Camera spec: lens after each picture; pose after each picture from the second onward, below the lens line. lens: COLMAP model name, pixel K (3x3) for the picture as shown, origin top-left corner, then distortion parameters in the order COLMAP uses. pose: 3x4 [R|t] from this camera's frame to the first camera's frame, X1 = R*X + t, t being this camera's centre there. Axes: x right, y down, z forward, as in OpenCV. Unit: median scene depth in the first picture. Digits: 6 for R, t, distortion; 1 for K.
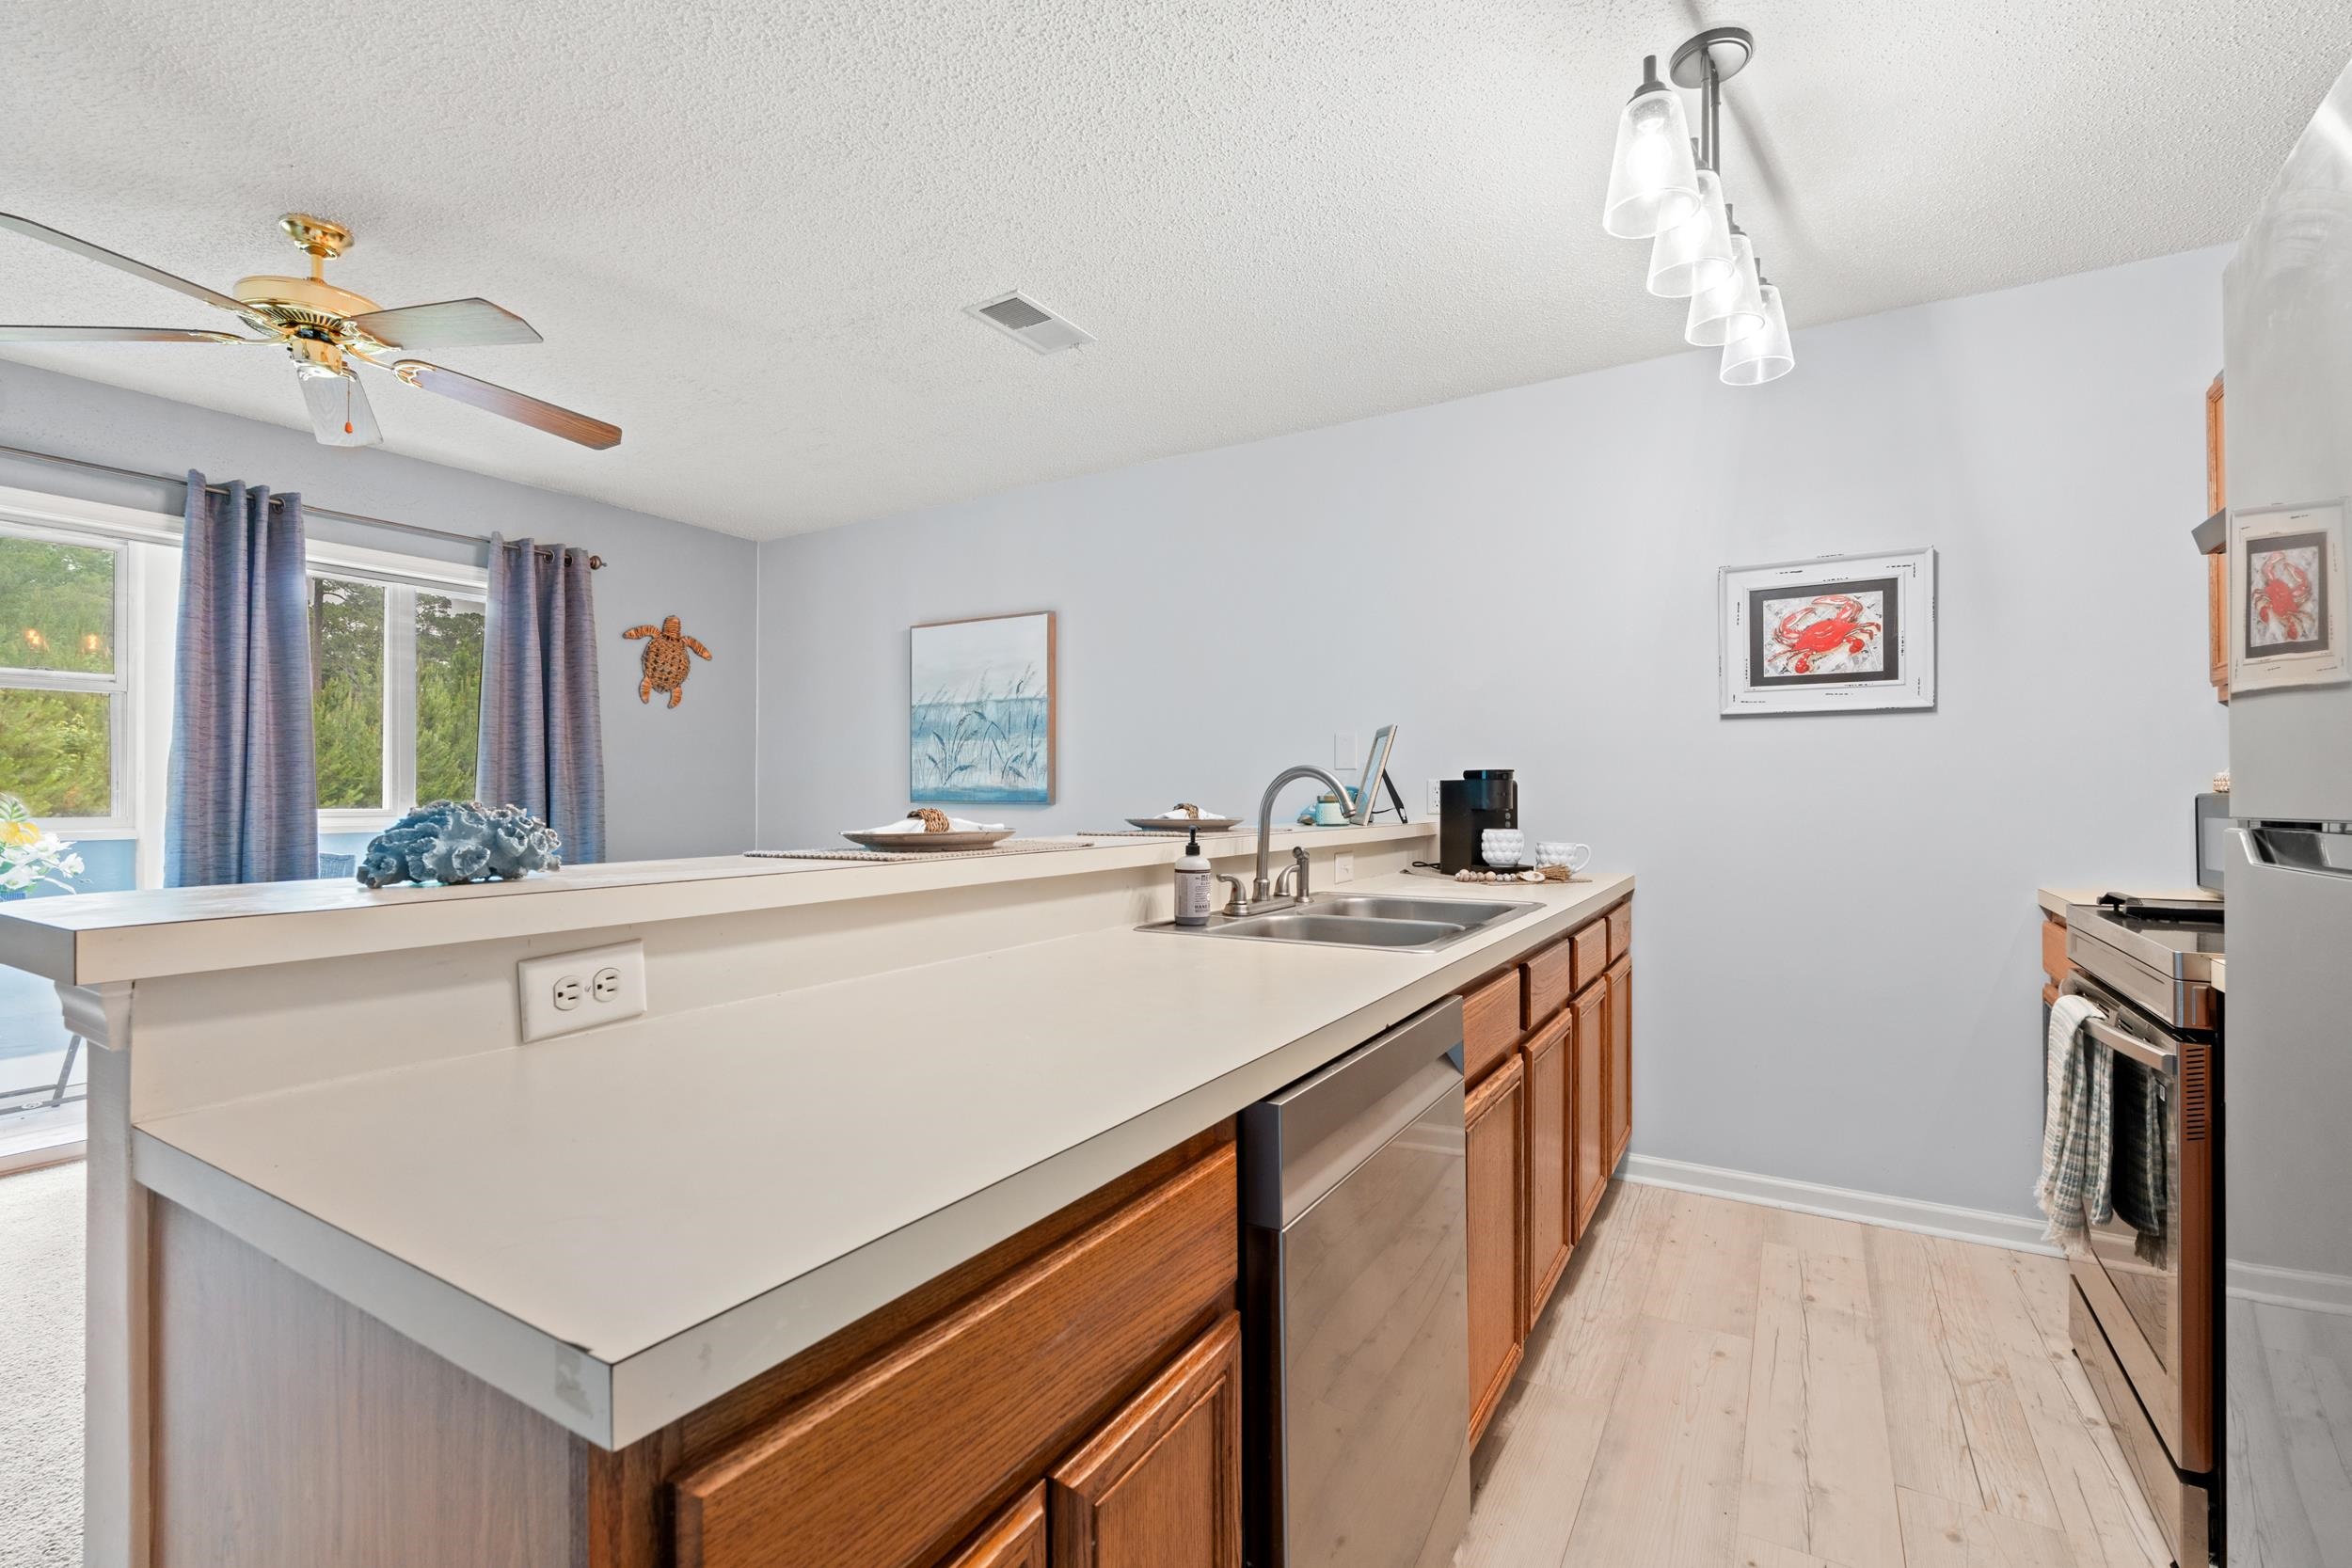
lens RADIAL K [[1030.0, 0, 1170.1], [0, 1030.0, 792.8], [0, 0, 1]] dist [-0.002842, 0.001364]
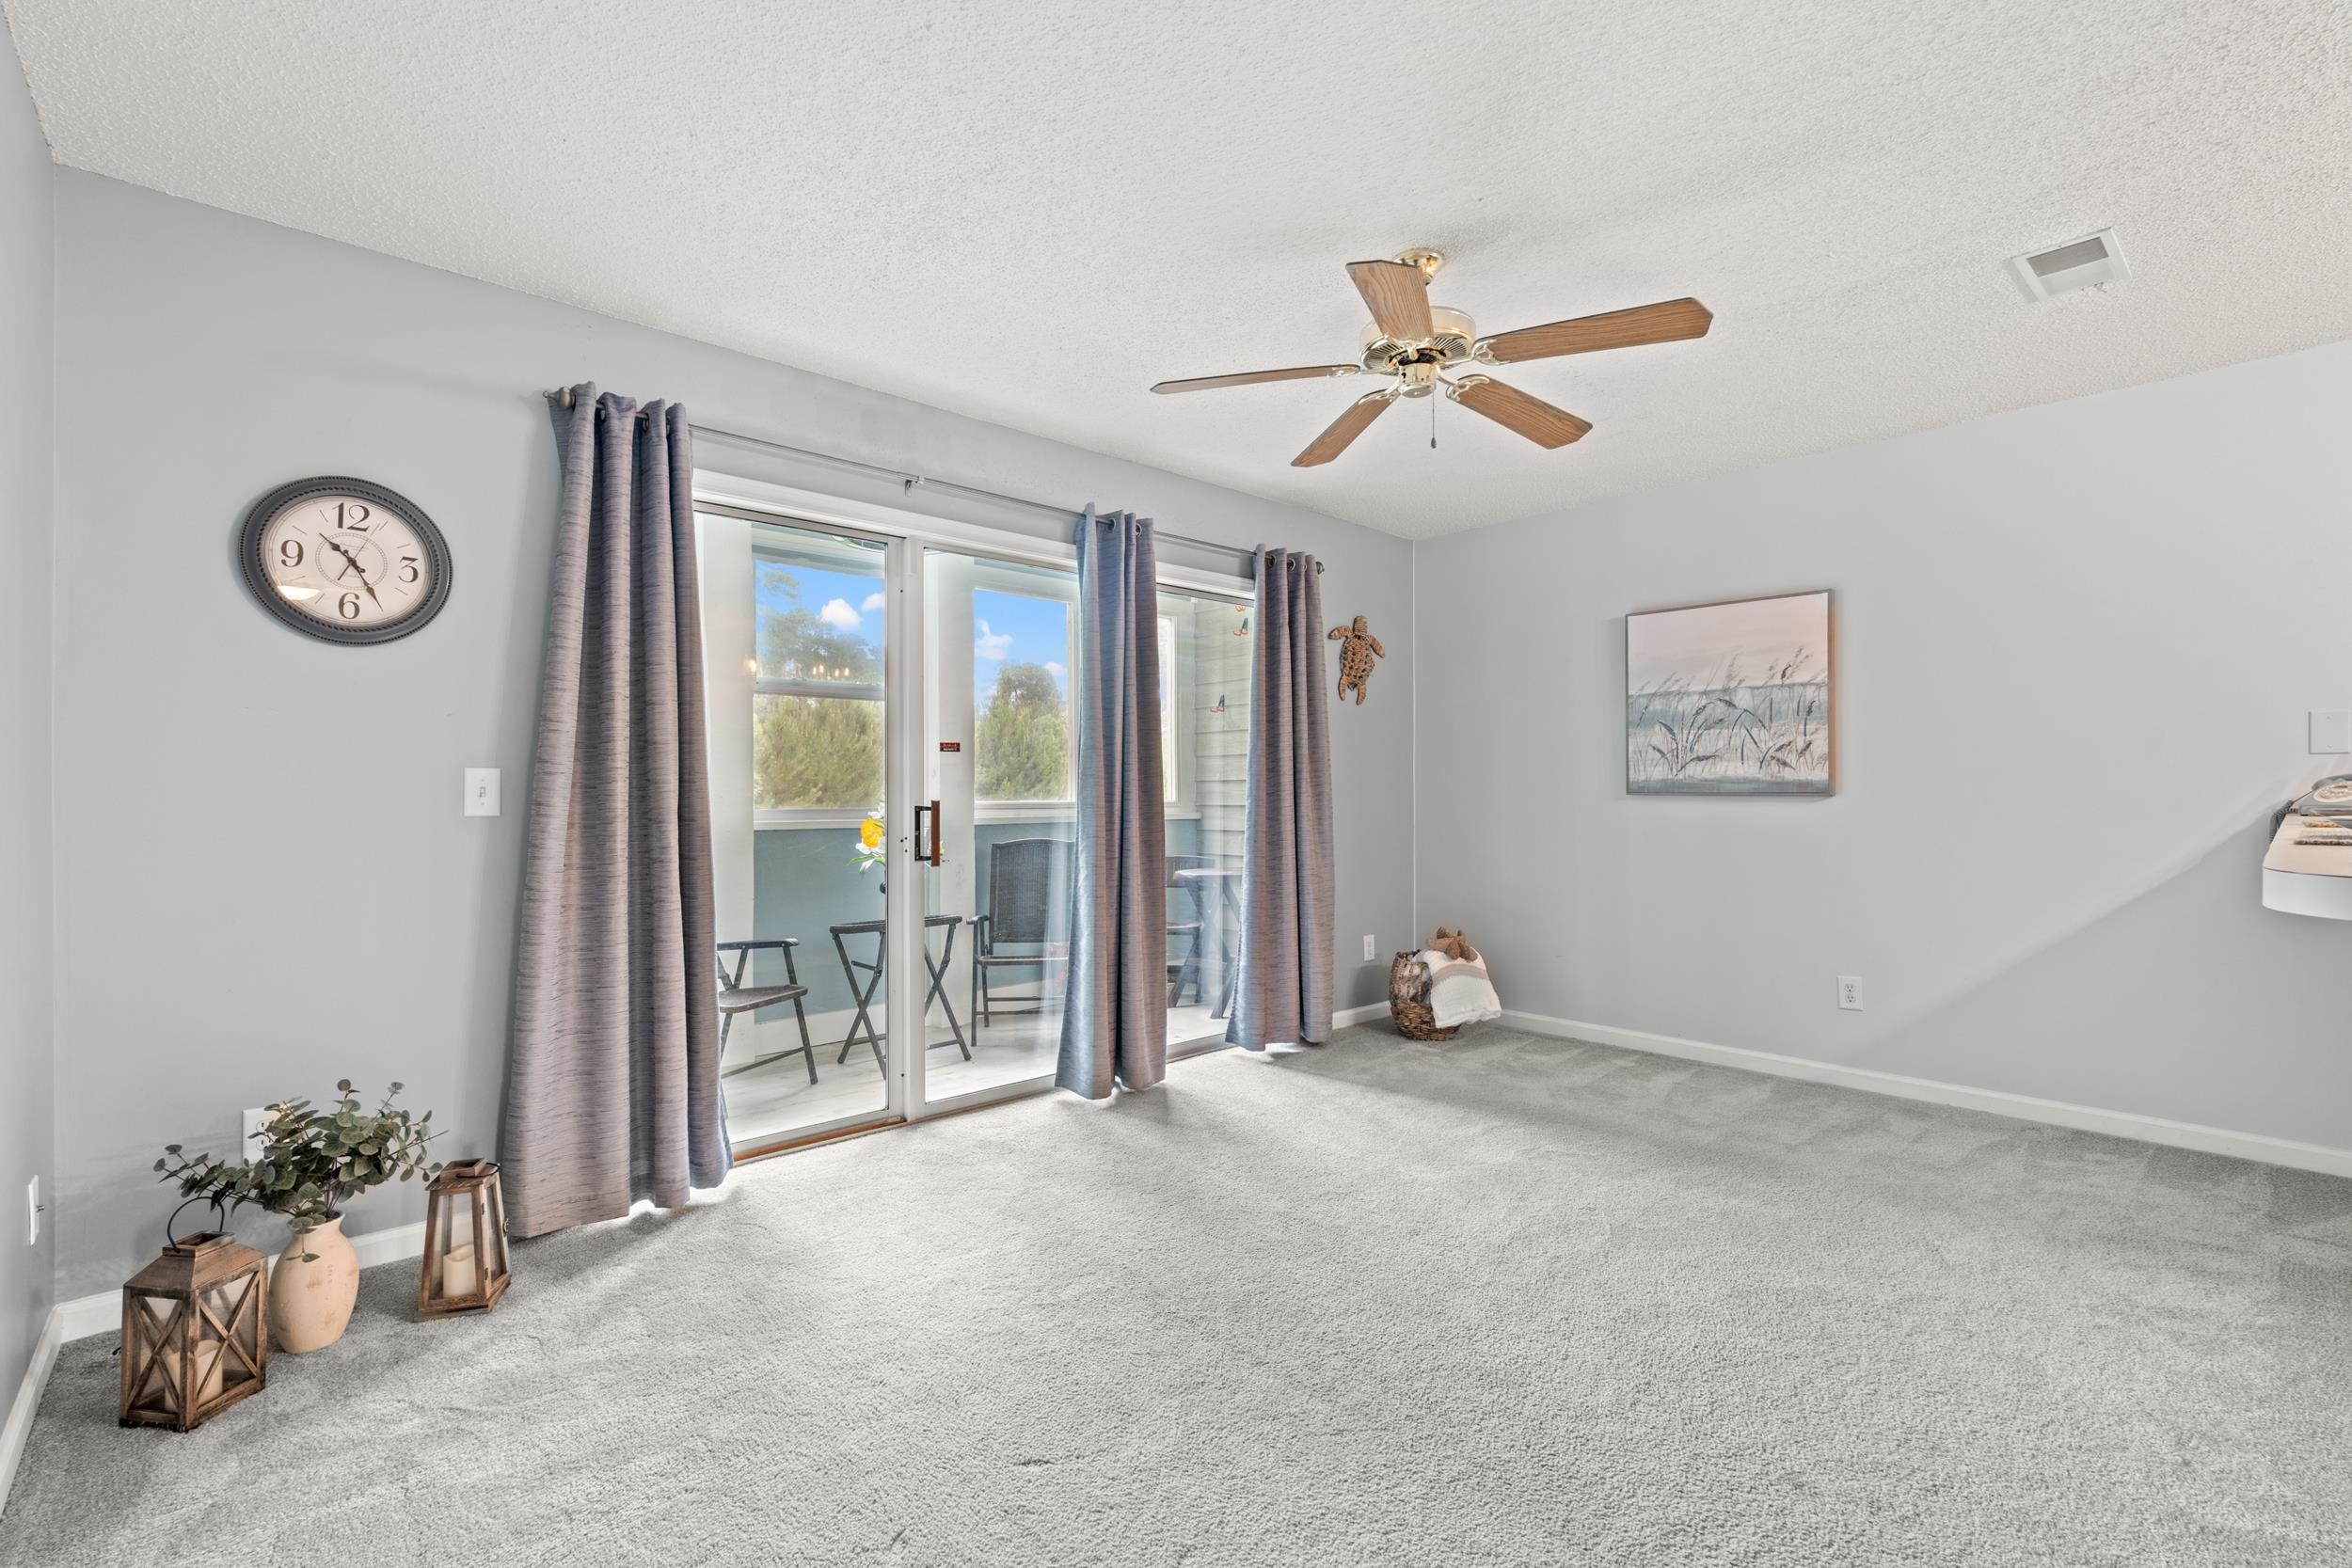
lens RADIAL K [[1030.0, 0, 1187.6], [0, 1030.0, 784.3], [0, 0, 1]] dist [-0.002842, 0.001364]
pose [[0.964873, -0.007182, -0.262619, -0.436404], [0.006708, 0.999974, -0.002702, -0.000938], [0.262632, 0.000845, 0.964896, -0.050720]]
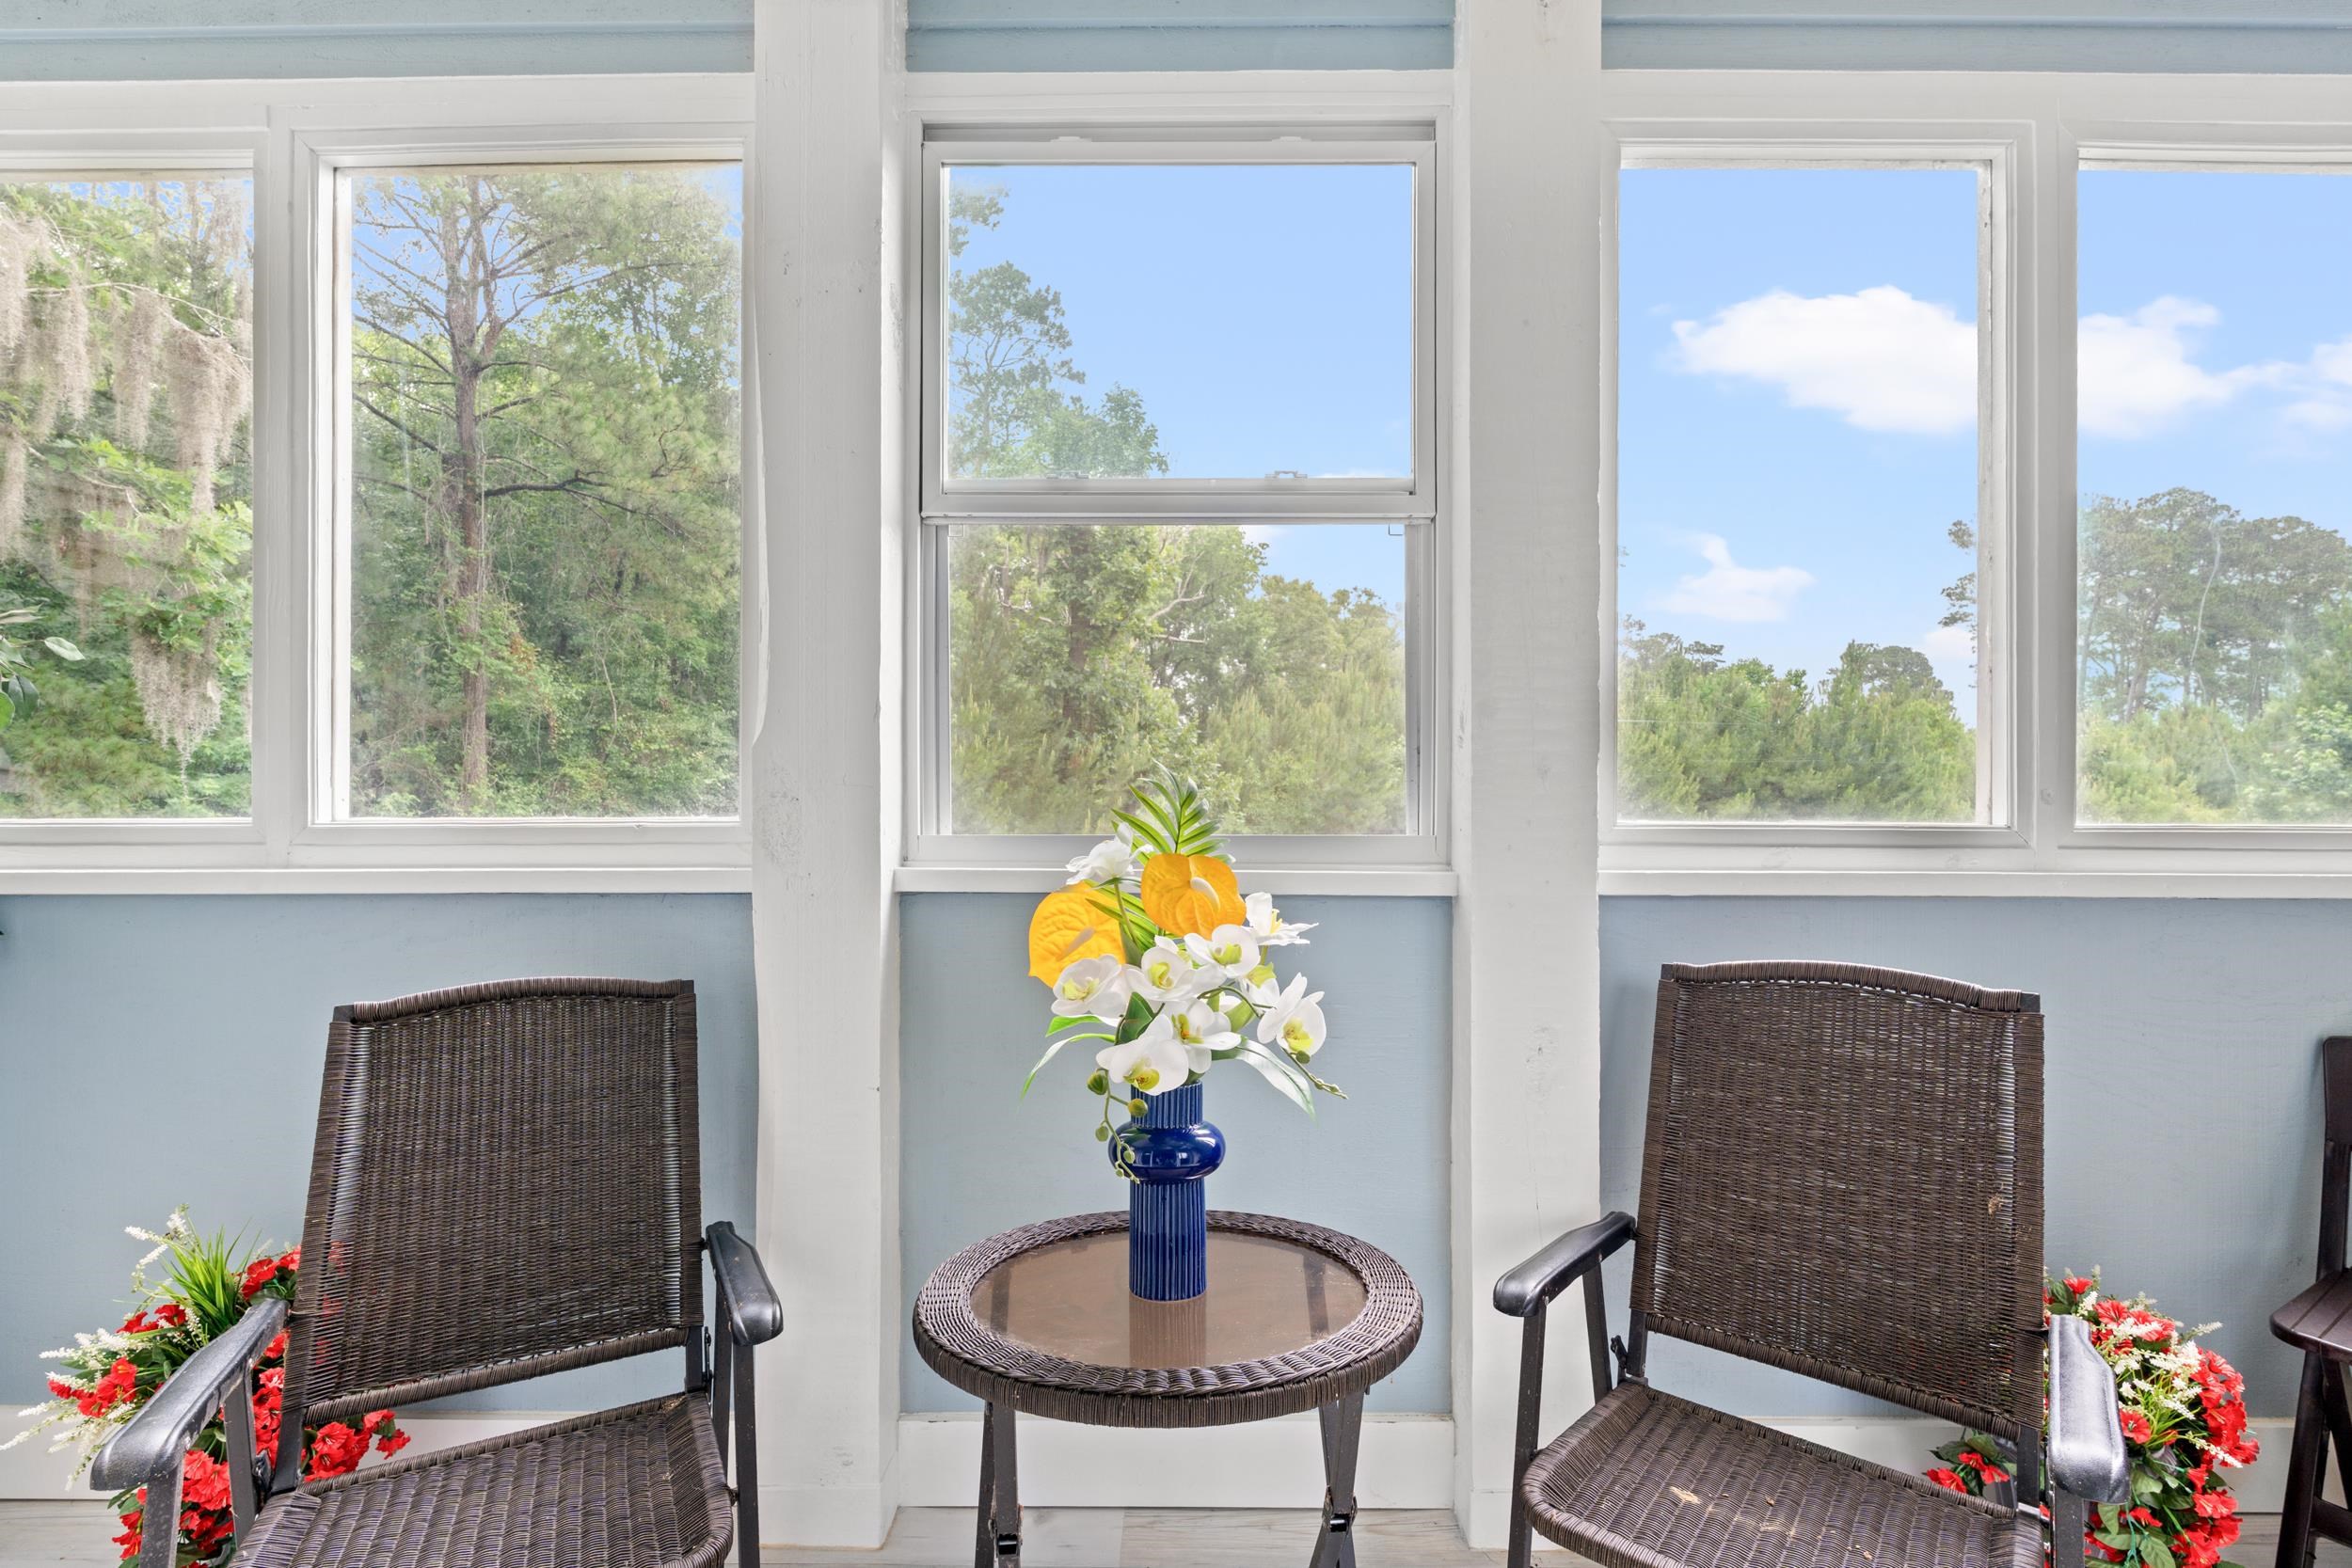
lens RADIAL K [[1030.0, 0, 1207.4], [0, 1030.0, 819.2], [0, 0, 1]] dist [-0.002842, 0.001364]
pose [[0.535079, 0.010850, -0.844732, -0.774546], [0.004060, 0.999873, 0.015414, 0.013529], [0.844792, -0.011678, 0.534967, 0.761303]]
